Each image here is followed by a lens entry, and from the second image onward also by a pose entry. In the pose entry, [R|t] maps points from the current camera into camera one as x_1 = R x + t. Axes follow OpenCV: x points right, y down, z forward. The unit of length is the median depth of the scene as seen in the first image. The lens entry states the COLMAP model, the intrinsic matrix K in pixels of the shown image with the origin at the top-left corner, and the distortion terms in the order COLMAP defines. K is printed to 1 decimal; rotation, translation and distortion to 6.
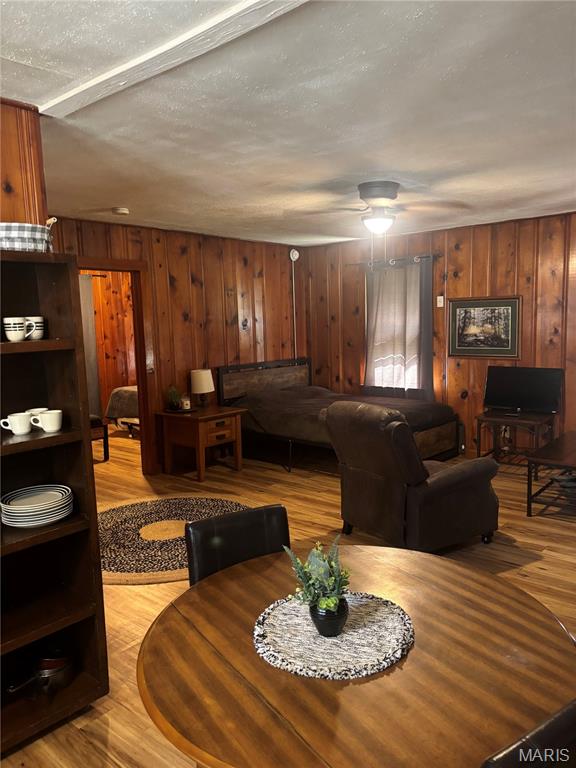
lens RADIAL K [[586.5, 0, 290.9], [0, 586.5, 383.6], [0, 0, 1]] dist [0.072451, -0.071685]
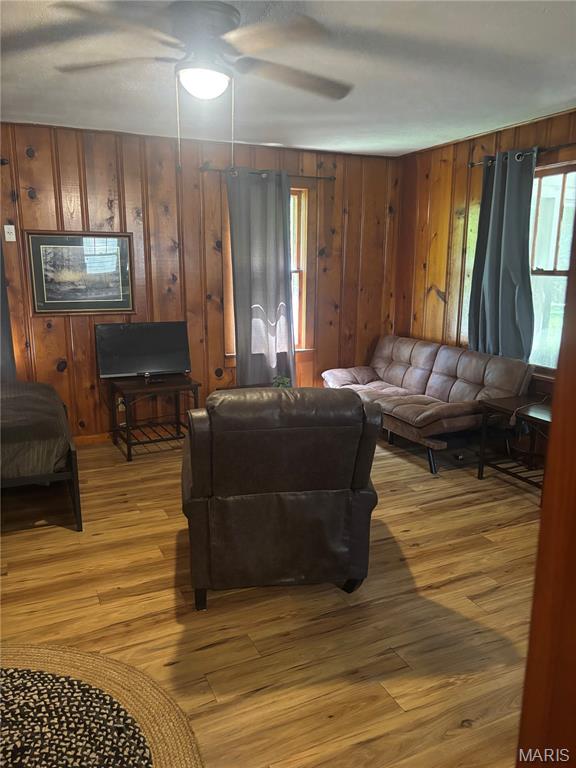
lens RADIAL K [[586.5, 0, 288.2], [0, 586.5, 388.3], [0, 0, 1]] dist [0.072451, -0.071685]
pose [[0.419832, -0.165603, 0.892366, -0.257345], [0.090526, 0.985951, 0.140380, -0.032460], [-0.903076, 0.021846, 0.428925, 0.442838]]
